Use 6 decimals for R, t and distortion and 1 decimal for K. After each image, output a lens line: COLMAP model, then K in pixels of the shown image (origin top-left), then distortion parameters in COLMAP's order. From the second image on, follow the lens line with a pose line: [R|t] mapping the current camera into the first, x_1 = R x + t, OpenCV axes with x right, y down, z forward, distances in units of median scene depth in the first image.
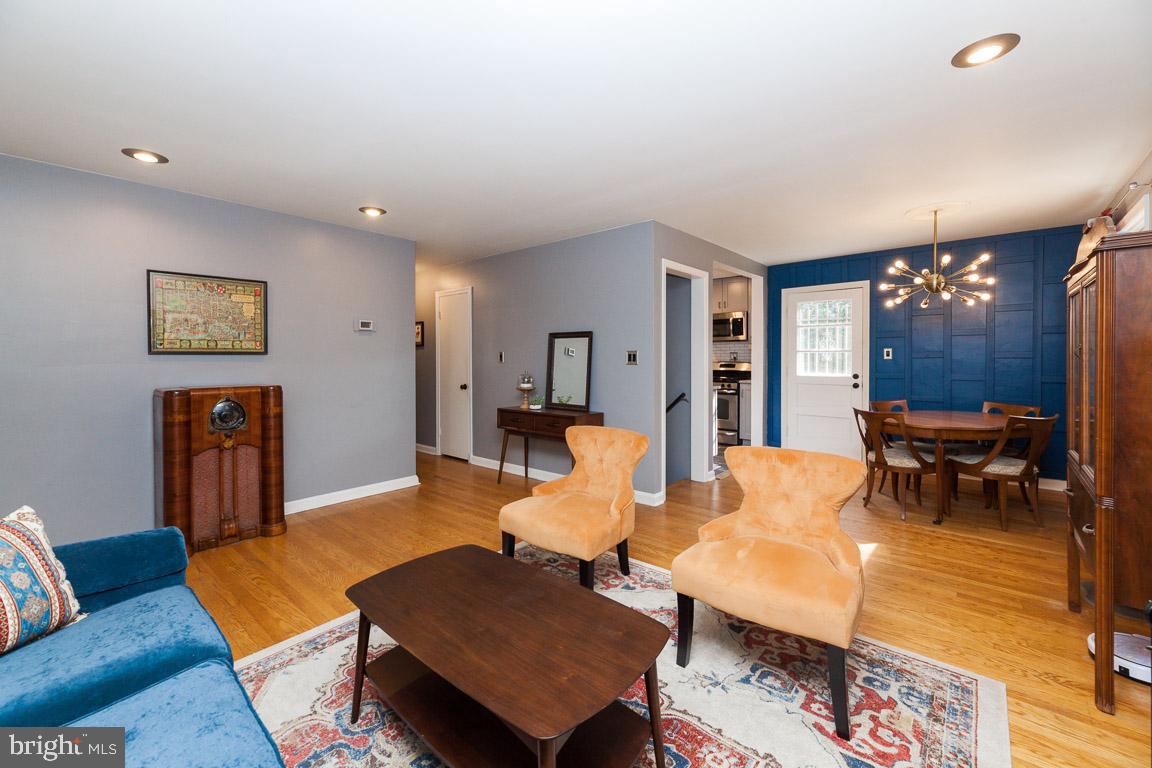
lens RADIAL K [[465.7, 0, 567.9], [0, 465.7, 361.7], [0, 0, 1]] dist [0.011722, -0.001777]
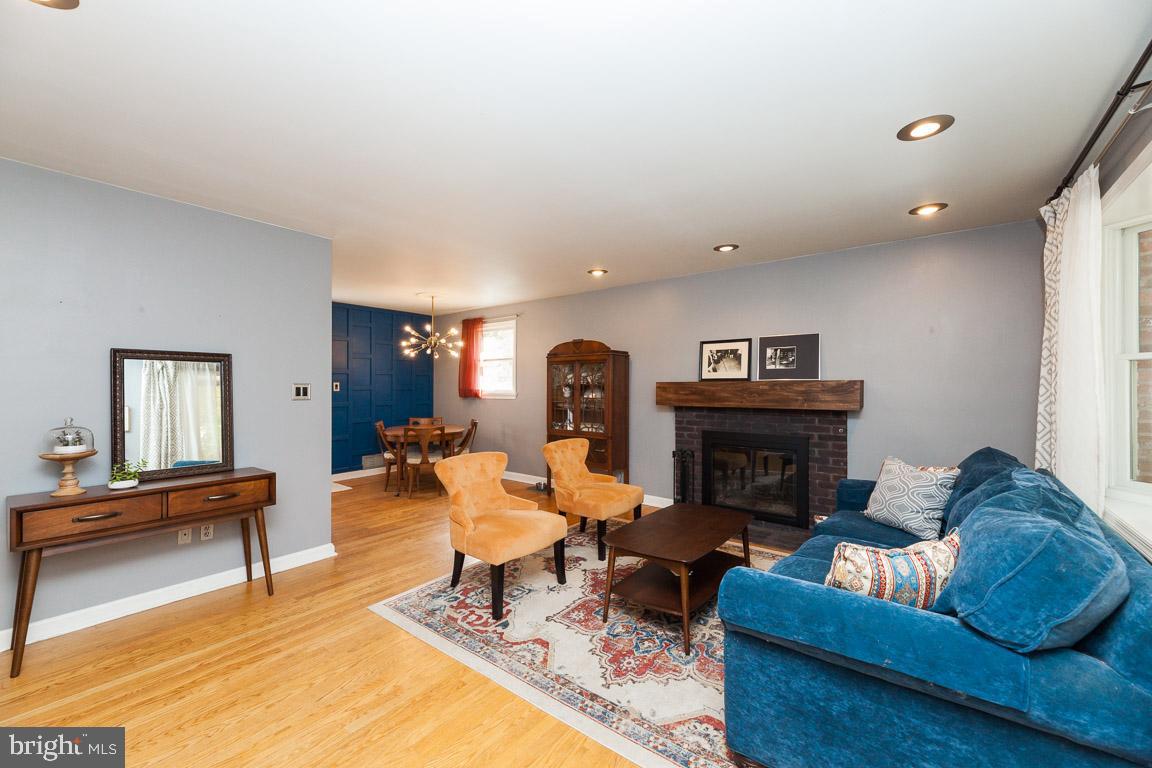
lens RADIAL K [[465.7, 0, 578.1], [0, 465.7, 382.8], [0, 0, 1]] dist [0.011722, -0.001777]
pose [[-0.059095, 0.009870, 0.998204, -0.632232], [0.010824, 0.999899, -0.009246, -0.009865], [-0.998194, 0.010258, -0.059195, 0.483914]]
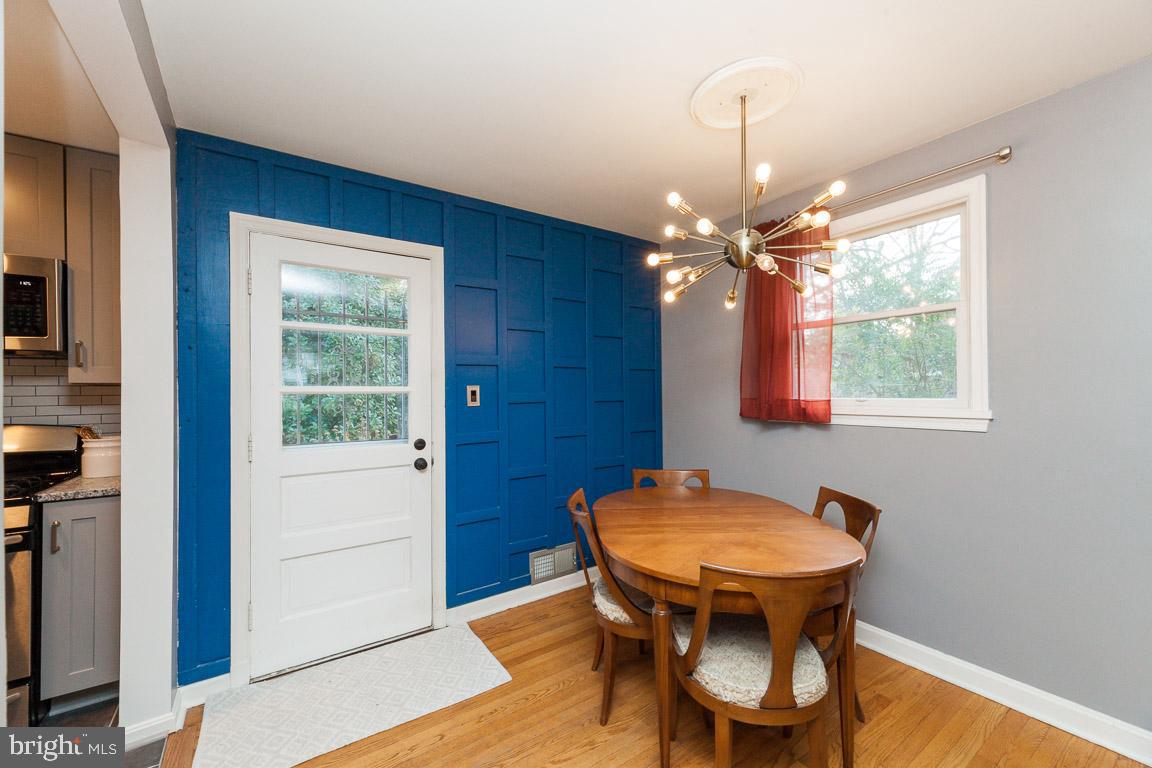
lens RADIAL K [[465.7, 0, 577.3], [0, 465.7, 384.2], [0, 0, 1]] dist [0.011722, -0.001777]
pose [[0.242433, 0.015201, 0.970049, 0.227746], [0.021480, 0.999548, -0.021031, -0.018261], [-0.969930, 0.025935, 0.241996, 0.836923]]
